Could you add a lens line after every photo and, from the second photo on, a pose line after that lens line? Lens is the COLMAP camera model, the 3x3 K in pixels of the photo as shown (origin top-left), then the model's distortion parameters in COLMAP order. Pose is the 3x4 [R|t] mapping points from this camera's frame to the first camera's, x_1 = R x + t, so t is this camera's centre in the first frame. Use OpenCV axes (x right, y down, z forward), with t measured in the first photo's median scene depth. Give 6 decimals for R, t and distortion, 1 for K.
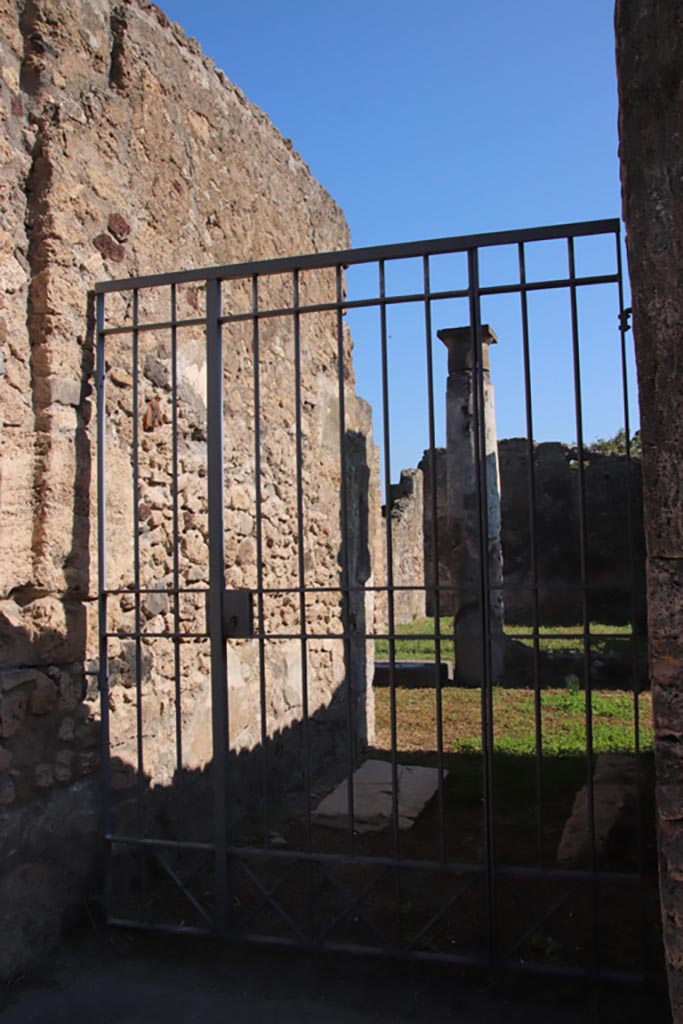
lens RADIAL K [[903.2, 0, 342.1], [0, 903.2, 510.0], [0, 0, 1]] dist [-0.079122, 0.083236]
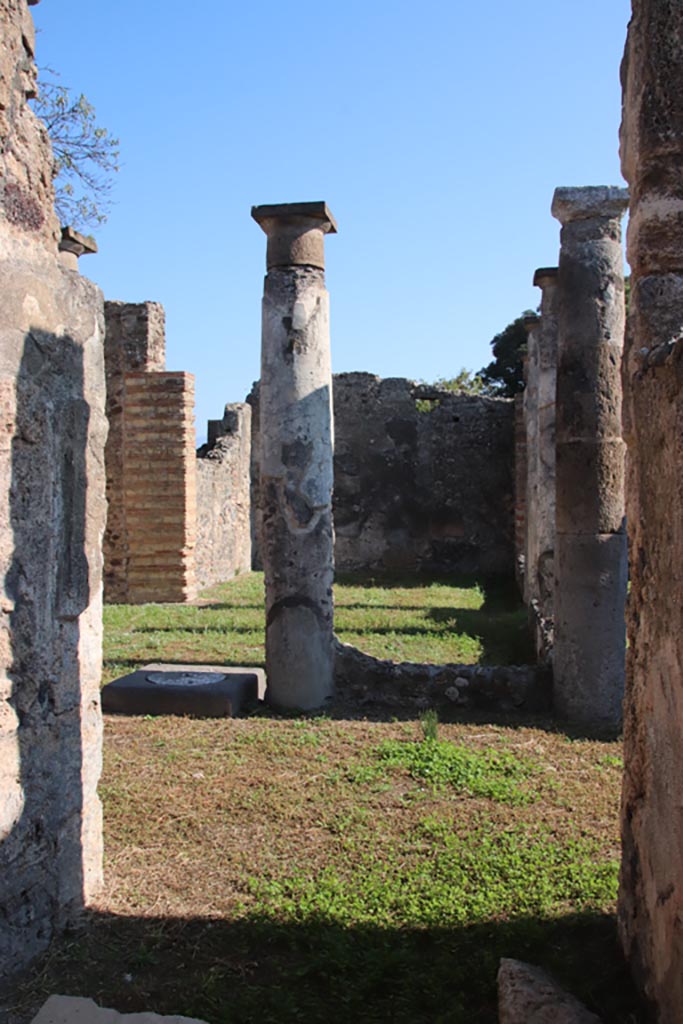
lens RADIAL K [[903.2, 0, 329.0], [0, 903.2, 496.4], [0, 0, 1]] dist [-0.079122, 0.083236]
pose [[0.986385, 0.017317, 0.163539, 0.024163], [-0.026947, 0.998019, 0.056847, -0.007474], [-0.162231, -0.060480, 0.984898, 0.128535]]
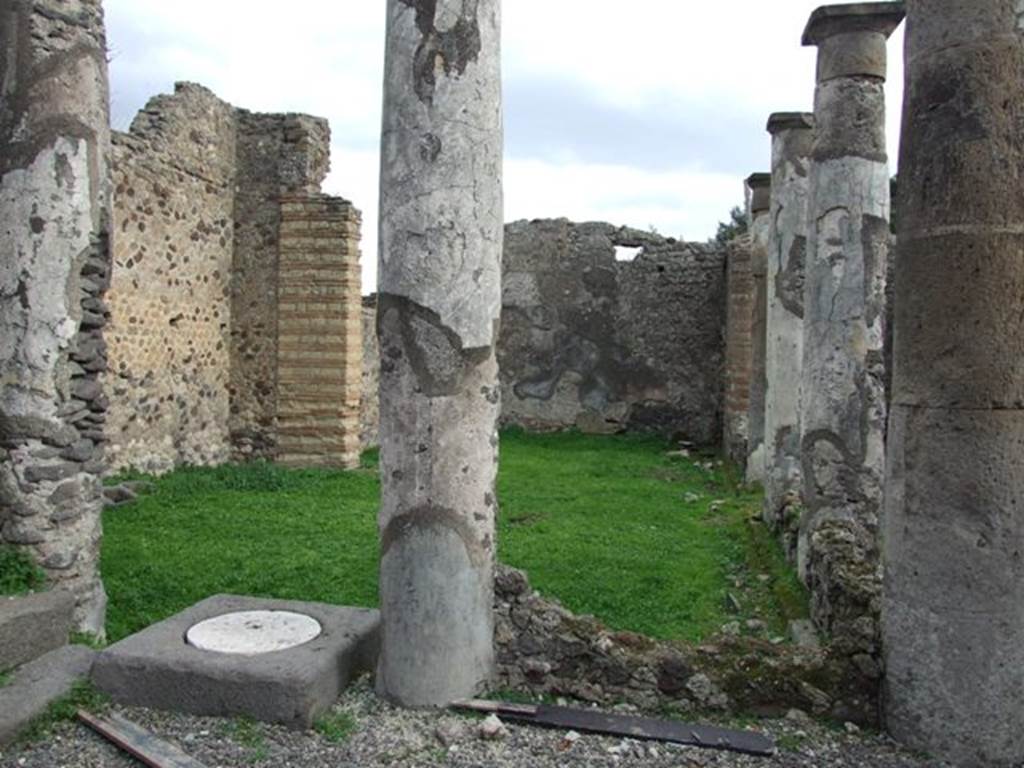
lens RADIAL K [[822.7, 0, 523.1], [0, 822.7, 378.3], [0, 0, 1]] dist [-0.073703, 0.063803]
pose [[0.986034, 0.028320, 0.164122, 0.058814], [-0.041558, 0.996103, 0.077796, 0.007846], [-0.161279, -0.083530, 0.983368, 0.295834]]
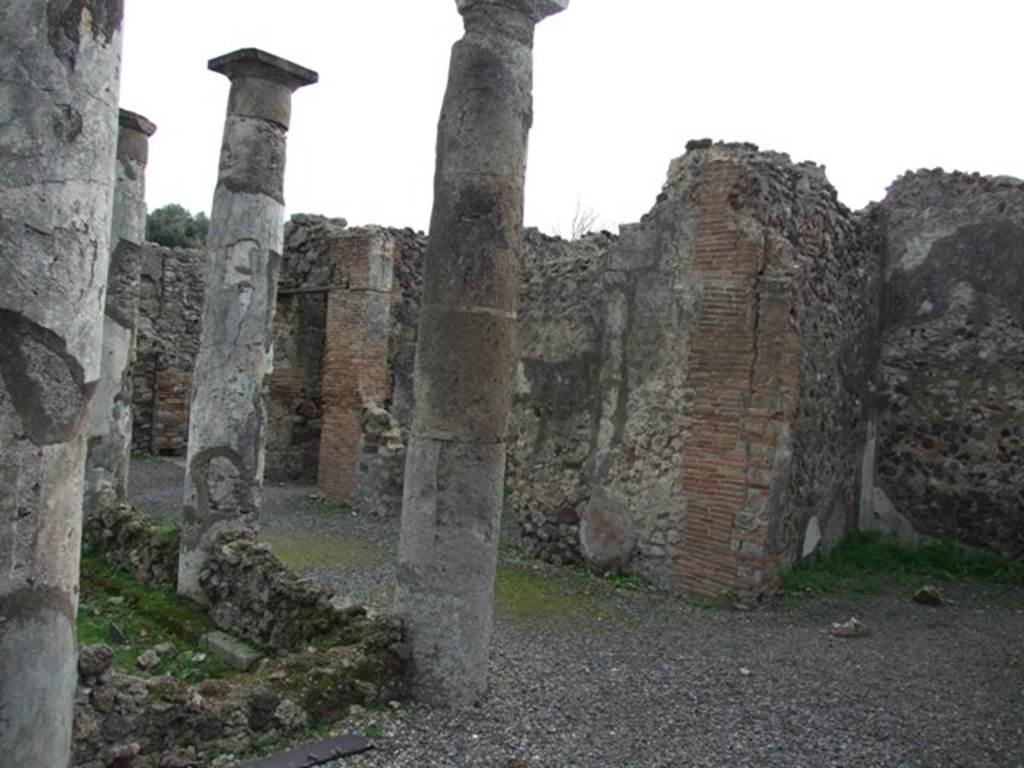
lens RADIAL K [[822.7, 0, 517.0], [0, 822.7, 372.8], [0, 0, 1]] dist [-0.073703, 0.063803]
pose [[0.332175, 0.056200, 0.941542, -0.031730], [-0.136952, 0.990519, -0.010806, 0.005198], [-0.933222, -0.125357, 0.336722, 0.355805]]
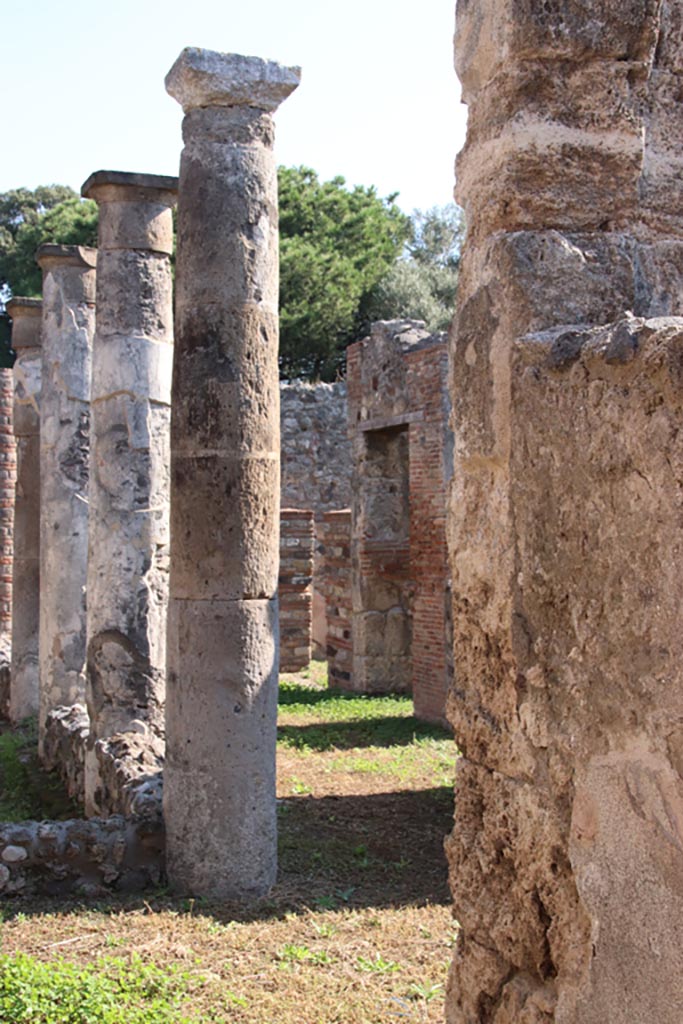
lens RADIAL K [[1508.6, 0, 357.0], [0, 1508.6, 514.8], [0, 0, 1]] dist [0.261030, 0.000000]
pose [[0.779701, 0.031248, 0.625372, -0.030445], [-0.053361, 0.998437, 0.016641, -0.005299], [-0.623875, -0.046345, 0.780149, 0.138302]]
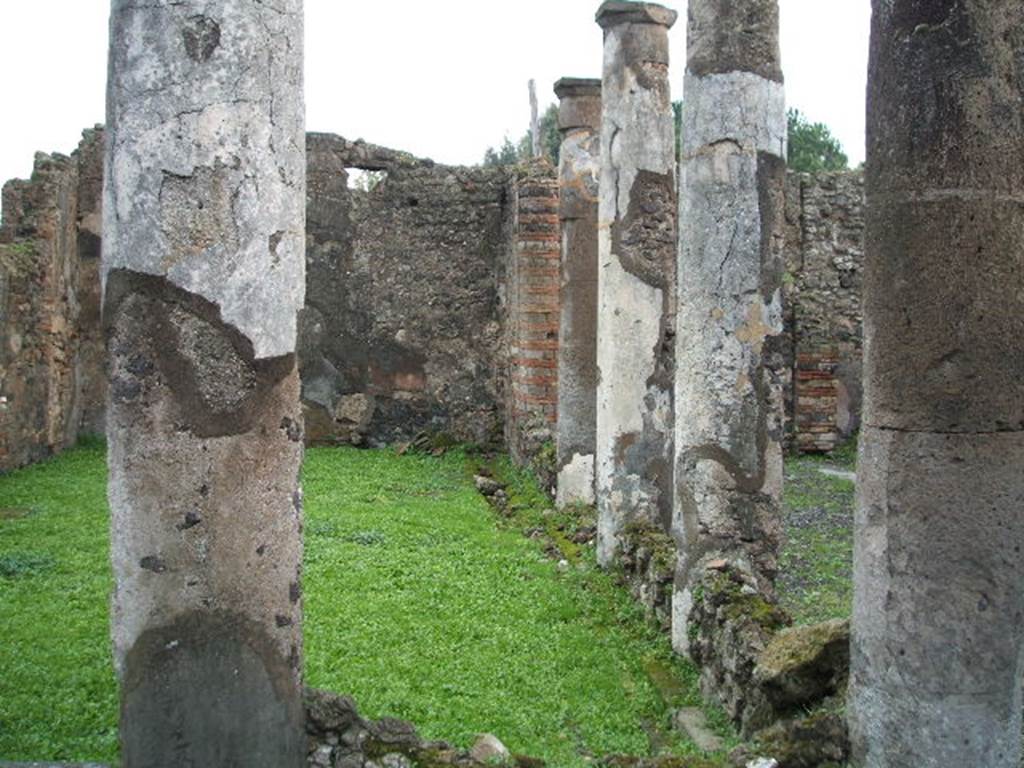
lens RADIAL K [[1167.4, 0, 548.5], [0, 1167.4, 356.9], [0, 0, 1]] dist [-0.155317, 0.000000]
pose [[0.885128, 0.009268, 0.465256, 0.037453], [-0.048507, 0.996193, 0.072438, 0.002267], [-0.462813, -0.086685, 0.882207, 0.316921]]
